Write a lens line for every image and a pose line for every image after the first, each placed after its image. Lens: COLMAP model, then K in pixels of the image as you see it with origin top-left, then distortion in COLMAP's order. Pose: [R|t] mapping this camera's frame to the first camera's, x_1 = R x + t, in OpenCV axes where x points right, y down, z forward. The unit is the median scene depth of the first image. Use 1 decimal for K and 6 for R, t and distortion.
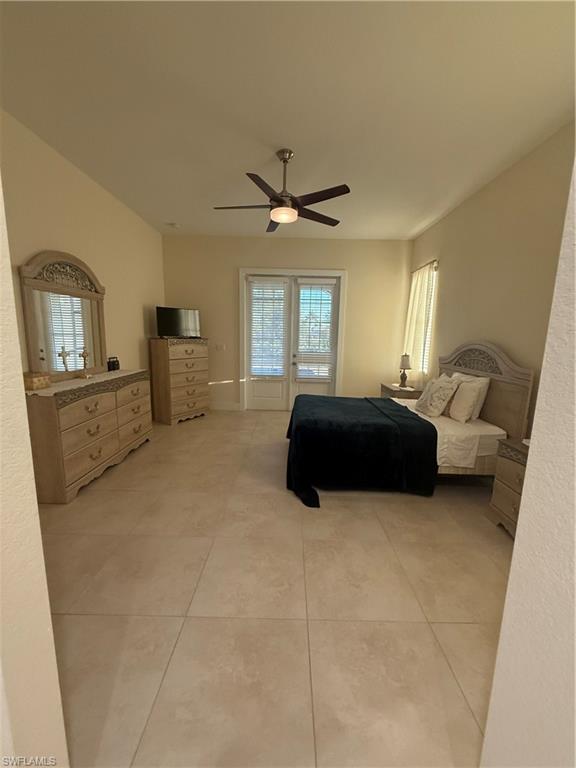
lens RADIAL K [[307.6, 0, 285.6], [0, 307.6, 384.0], [0, 0, 1]] dist [-0.002248, 0.000615]
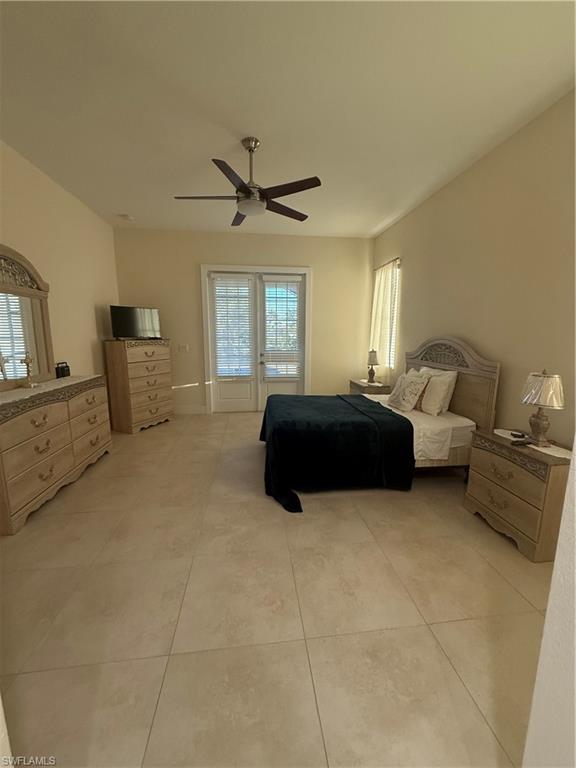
lens RADIAL K [[307.6, 0, 286.0], [0, 307.6, 383.0], [0, 0, 1]] dist [-0.002248, 0.000615]
pose [[0.991520, -0.039357, 0.123850, -0.035086], [0.039102, 0.999225, 0.004491, -0.007282], [-0.123931, 0.000390, 0.992291, 0.041008]]
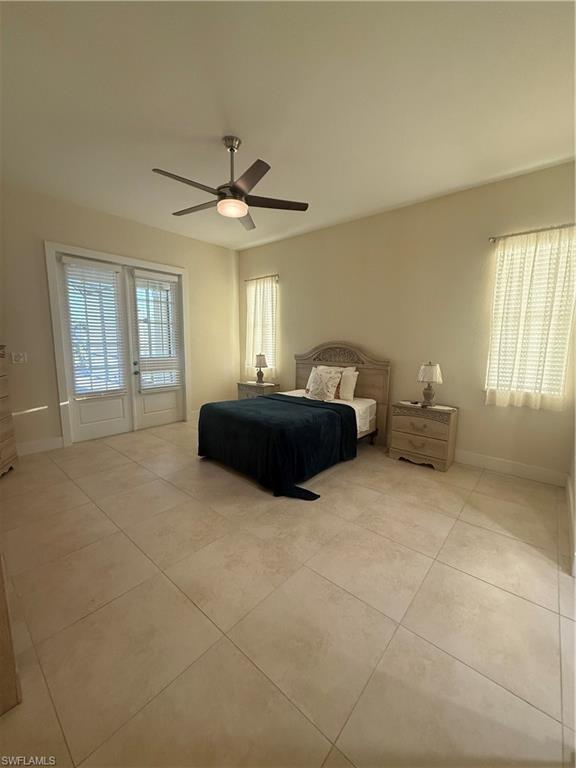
lens RADIAL K [[307.6, 0, 286.1], [0, 307.6, 384.4], [0, 0, 1]] dist [-0.002248, 0.000615]
pose [[0.648531, -0.124940, 0.750865, -0.601676], [0.124780, 0.990543, 0.057046, -0.058098], [-0.750891, 0.056697, 0.657988, 0.284750]]
